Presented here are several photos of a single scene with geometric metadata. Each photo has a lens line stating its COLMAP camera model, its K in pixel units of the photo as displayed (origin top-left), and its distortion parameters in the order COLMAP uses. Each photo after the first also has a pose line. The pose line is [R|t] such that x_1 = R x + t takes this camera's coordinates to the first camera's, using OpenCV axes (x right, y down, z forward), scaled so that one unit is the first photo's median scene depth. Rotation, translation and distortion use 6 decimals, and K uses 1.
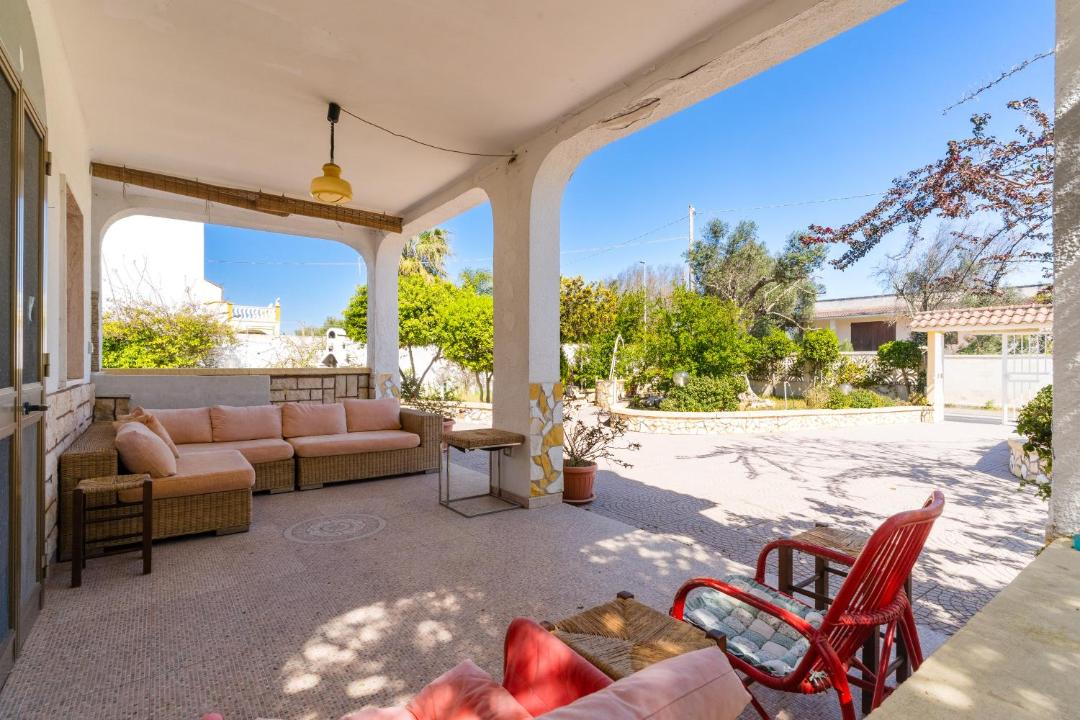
lens RADIAL K [[513.5, 0, 536.6], [0, 513.5, 362.5], [0, 0, 1]] dist [-0.001048, 0.000860]
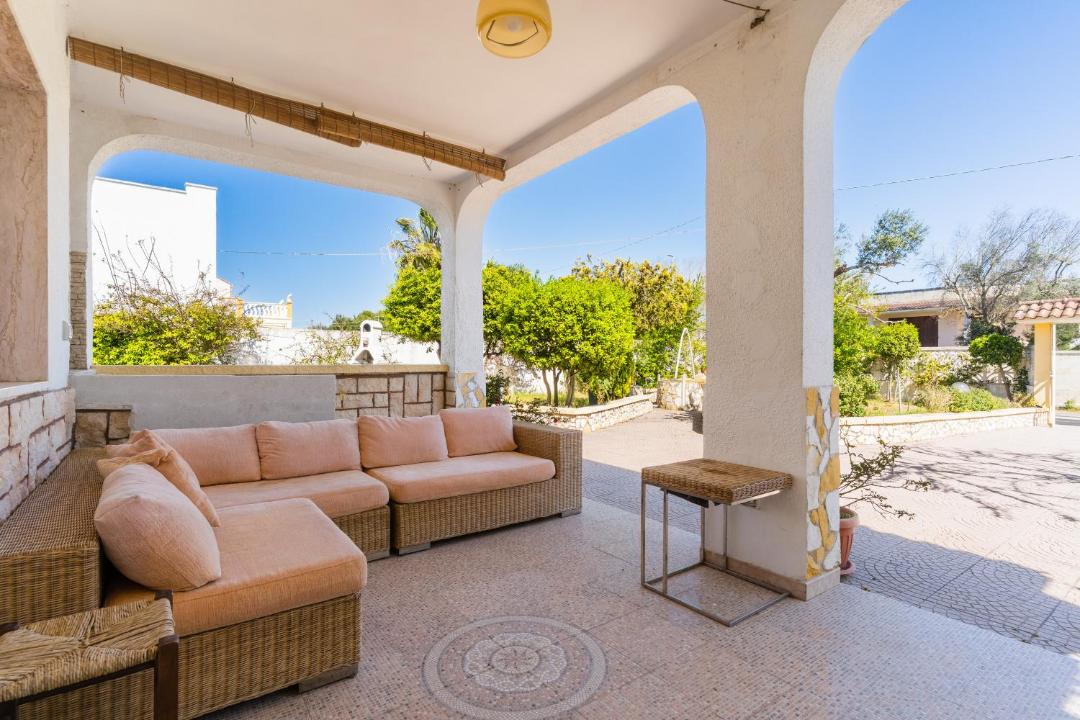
lens RADIAL K [[513.5, 0, 543.3], [0, 513.5, 359.8], [0, 0, 1]] dist [-0.001048, 0.000860]
pose [[0.999998, -0.002018, 0.000363, -0.233781], [0.002018, 0.999996, -0.001831, 0.006610], [-0.000359, 0.001832, 0.999998, 0.301891]]
